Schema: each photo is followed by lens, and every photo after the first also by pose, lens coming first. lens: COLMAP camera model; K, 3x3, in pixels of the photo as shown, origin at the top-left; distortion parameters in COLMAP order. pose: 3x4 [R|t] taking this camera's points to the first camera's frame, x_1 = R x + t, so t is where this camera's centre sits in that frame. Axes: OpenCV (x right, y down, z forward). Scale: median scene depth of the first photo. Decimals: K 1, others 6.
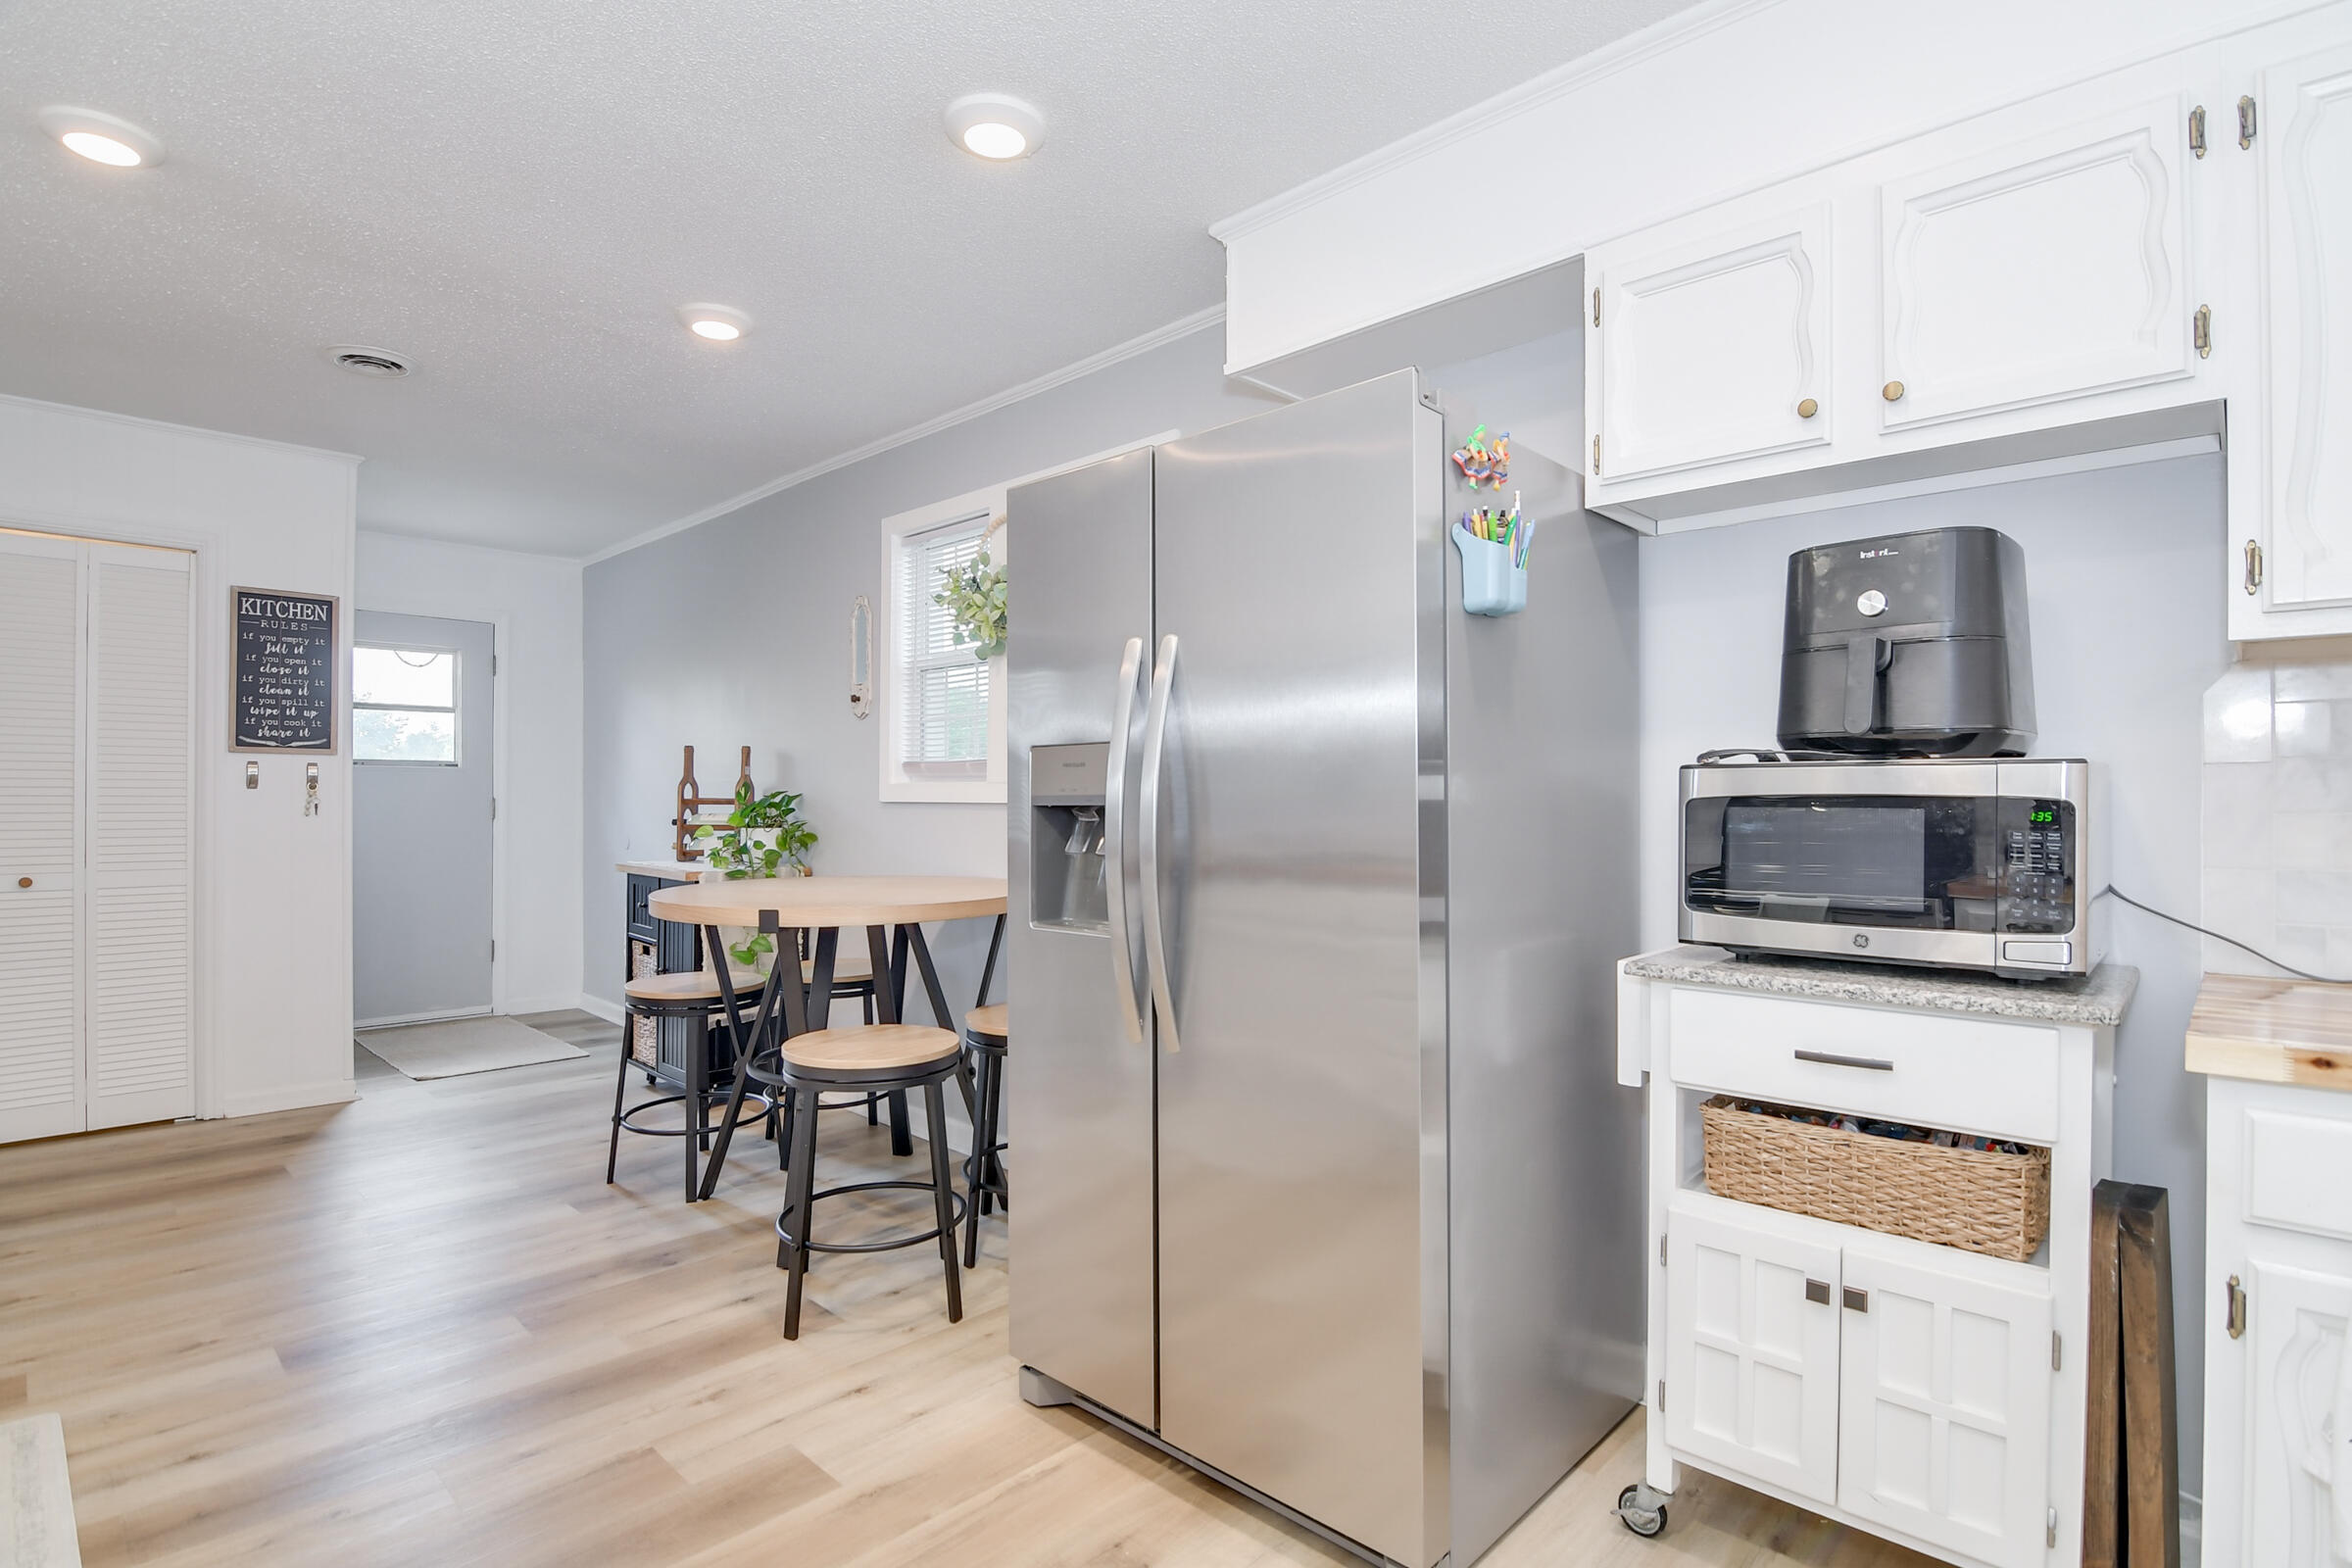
lens RADIAL K [[1141.2, 0, 1123.9], [0, 1141.2, 796.1], [0, 0, 1]] dist [-0.001128, -0.014079]
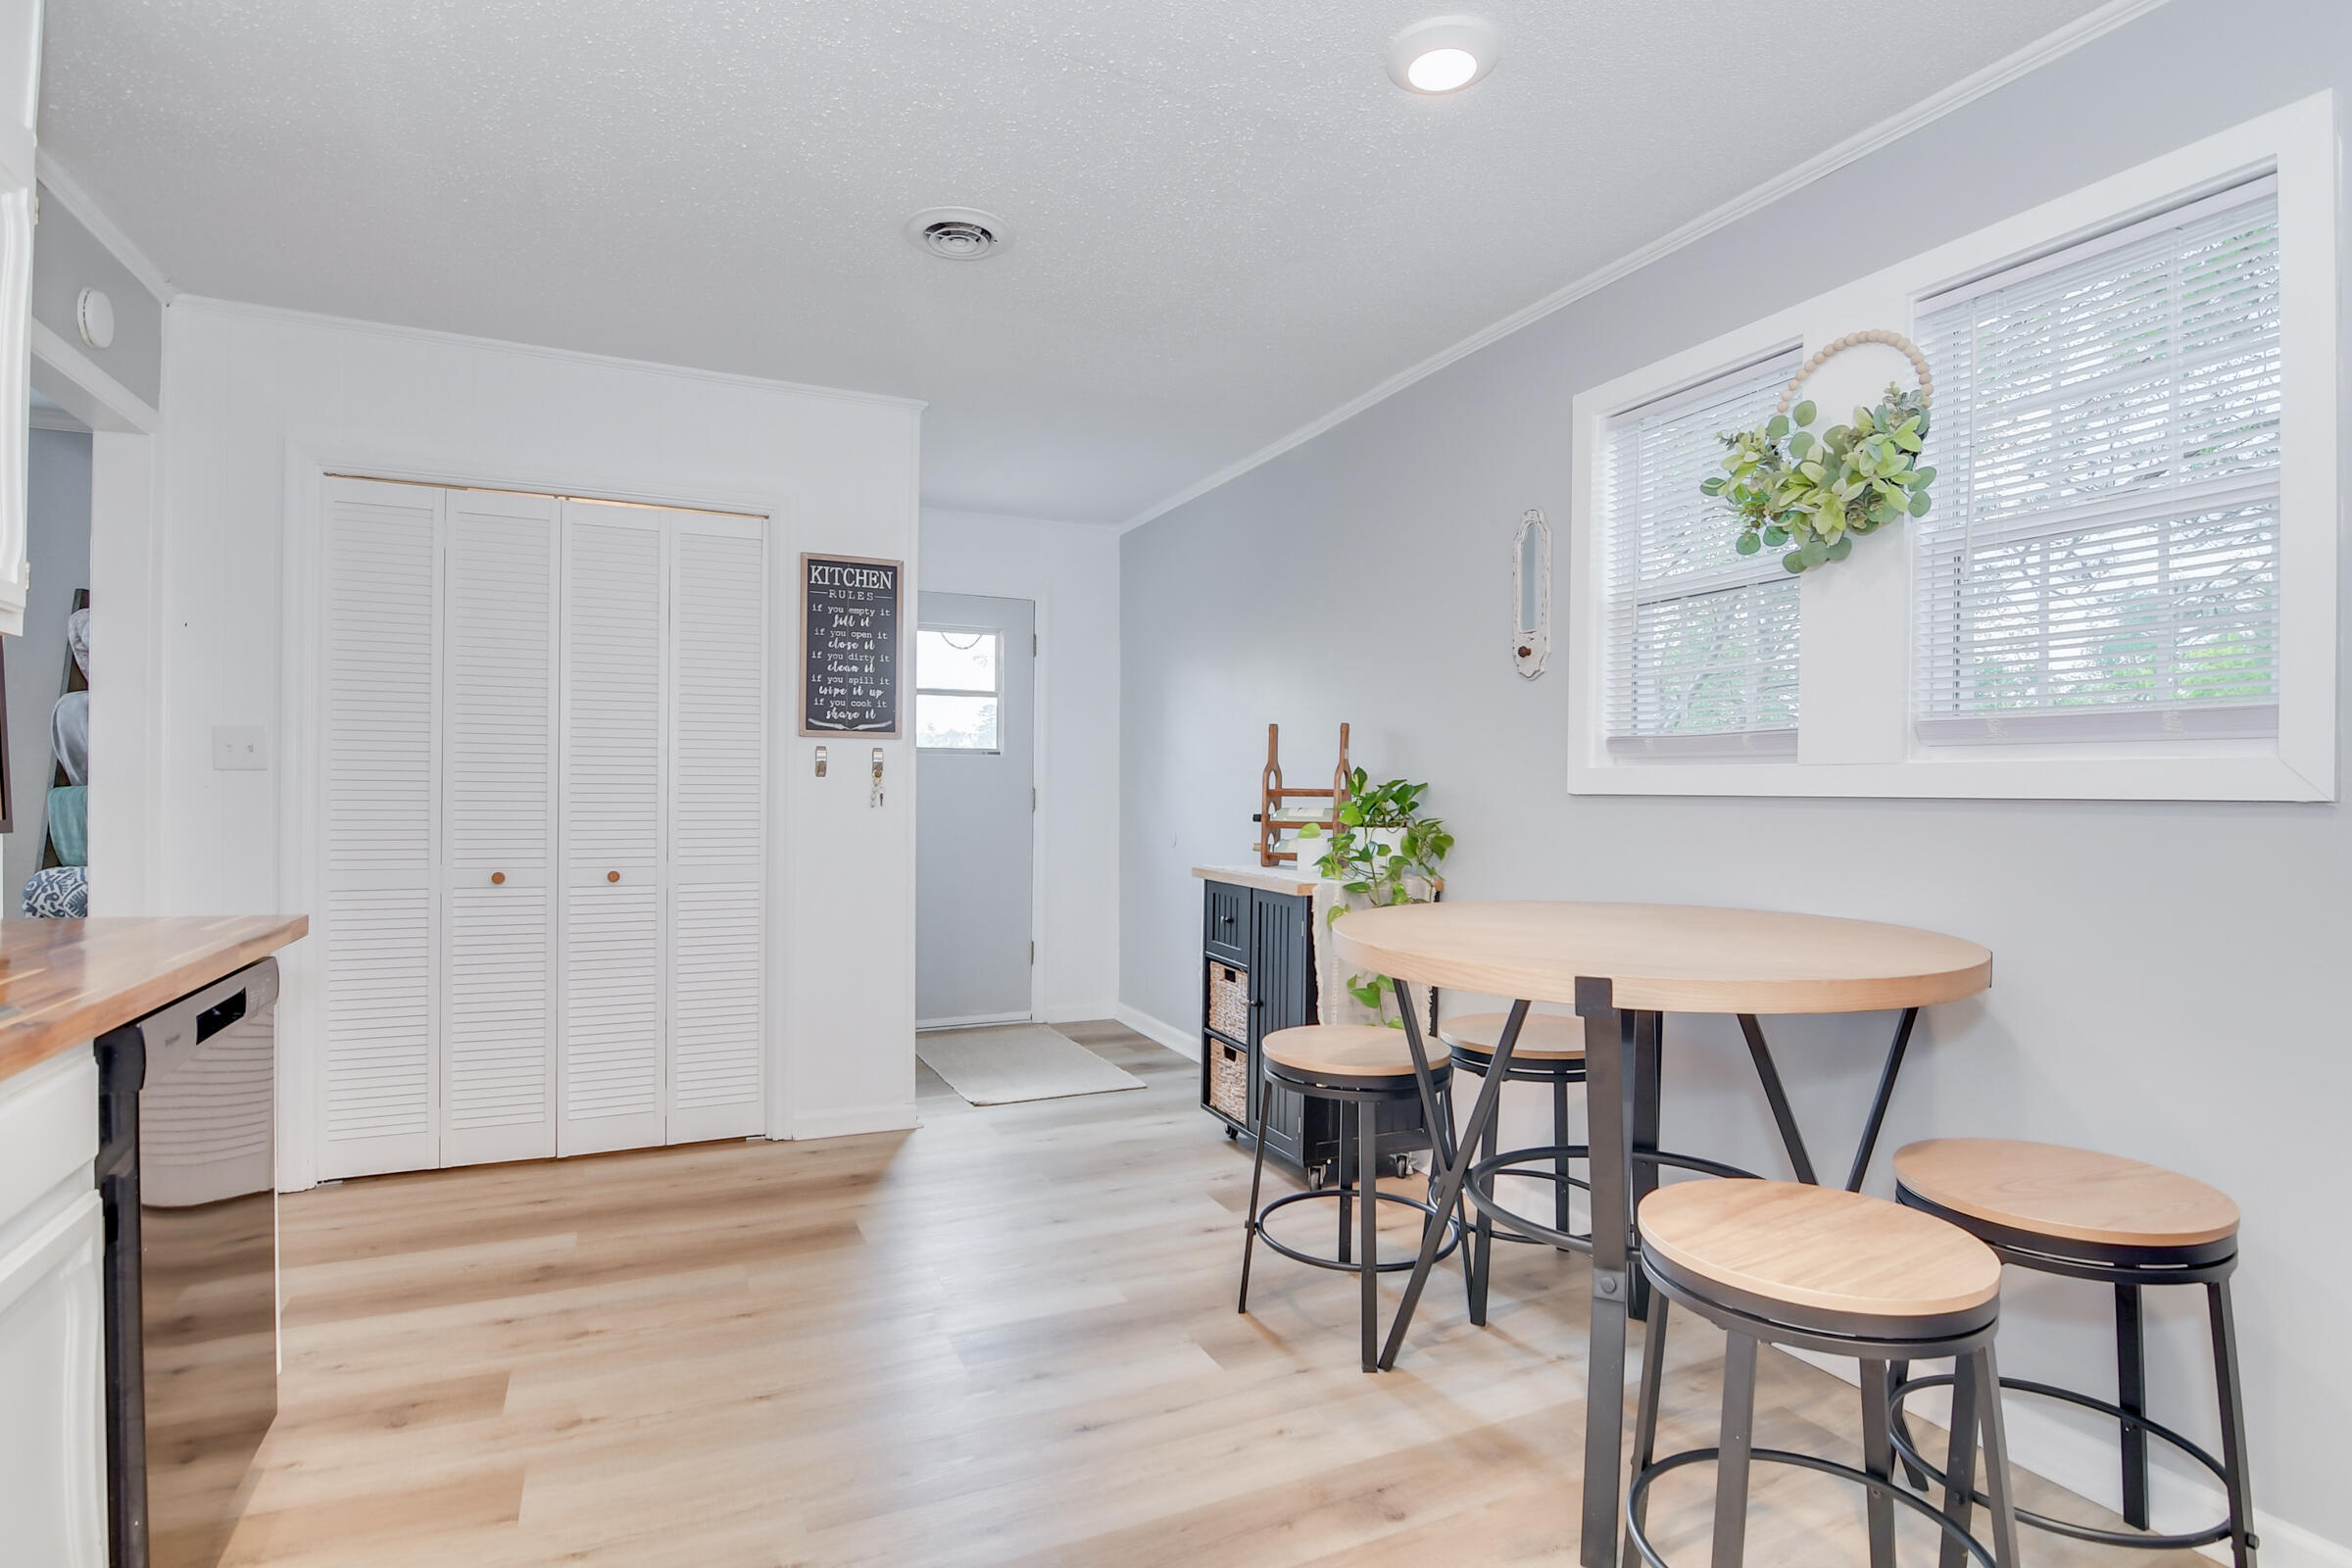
lens RADIAL K [[1137.2, 0, 1169.0], [0, 1137.2, 785.9], [0, 0, 1]] dist [-0.000567, -0.014964]
pose [[0.942835, 0.001417, -0.333256, -0.201886], [-0.002180, 0.999996, -0.001917, 0.001839], [0.333252, 0.002534, 0.942834, 0.235228]]
